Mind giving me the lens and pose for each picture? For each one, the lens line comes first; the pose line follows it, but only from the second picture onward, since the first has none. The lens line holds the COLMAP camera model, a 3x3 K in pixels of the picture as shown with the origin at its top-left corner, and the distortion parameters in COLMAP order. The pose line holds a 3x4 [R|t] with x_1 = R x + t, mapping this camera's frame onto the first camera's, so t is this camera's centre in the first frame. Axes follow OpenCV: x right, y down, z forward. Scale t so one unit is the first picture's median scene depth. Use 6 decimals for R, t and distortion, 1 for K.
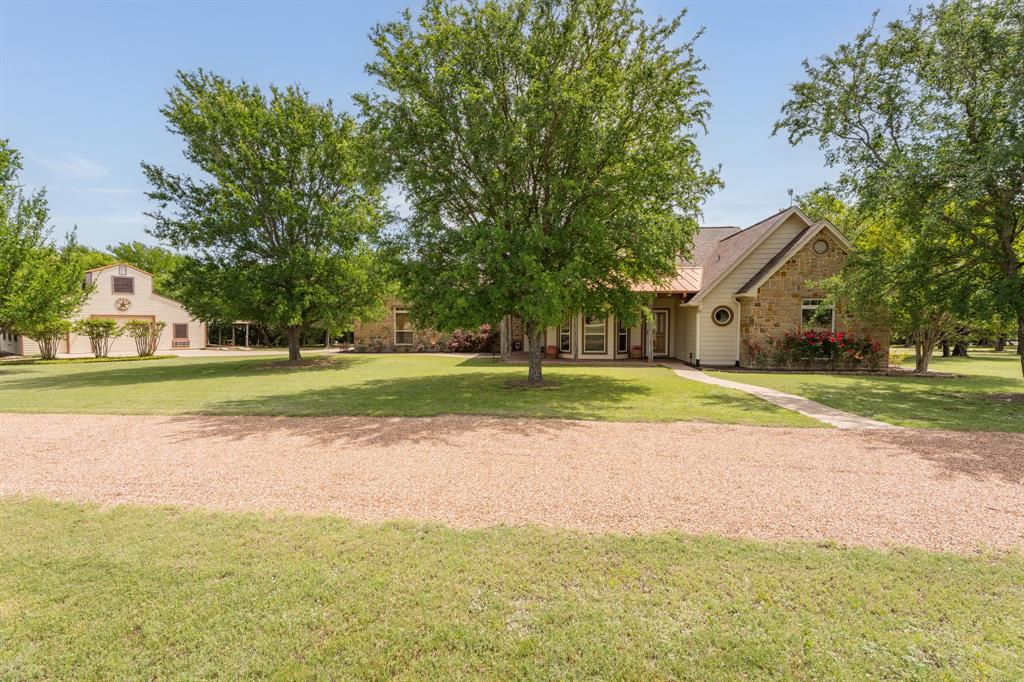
lens RADIAL K [[457.3, 0, 512.0], [0, 457.3, 341.0], [0, 0, 1]] dist [0.015975, -0.000161]
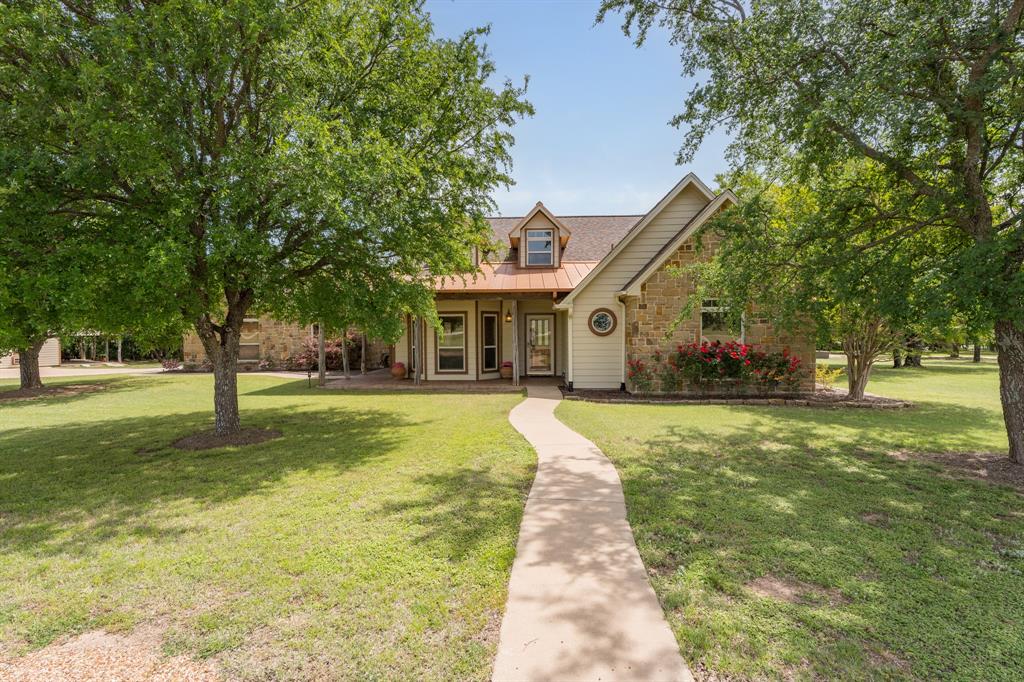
lens RADIAL K [[457.3, 0, 512.0], [0, 457.3, 341.0], [0, 0, 1]] dist [0.015975, -0.000161]
pose [[0.998732, -0.009985, 0.049335, 0.290289], [0.010762, 0.999822, -0.015508, -0.015114], [-0.049172, 0.016019, 0.998662, 0.284306]]
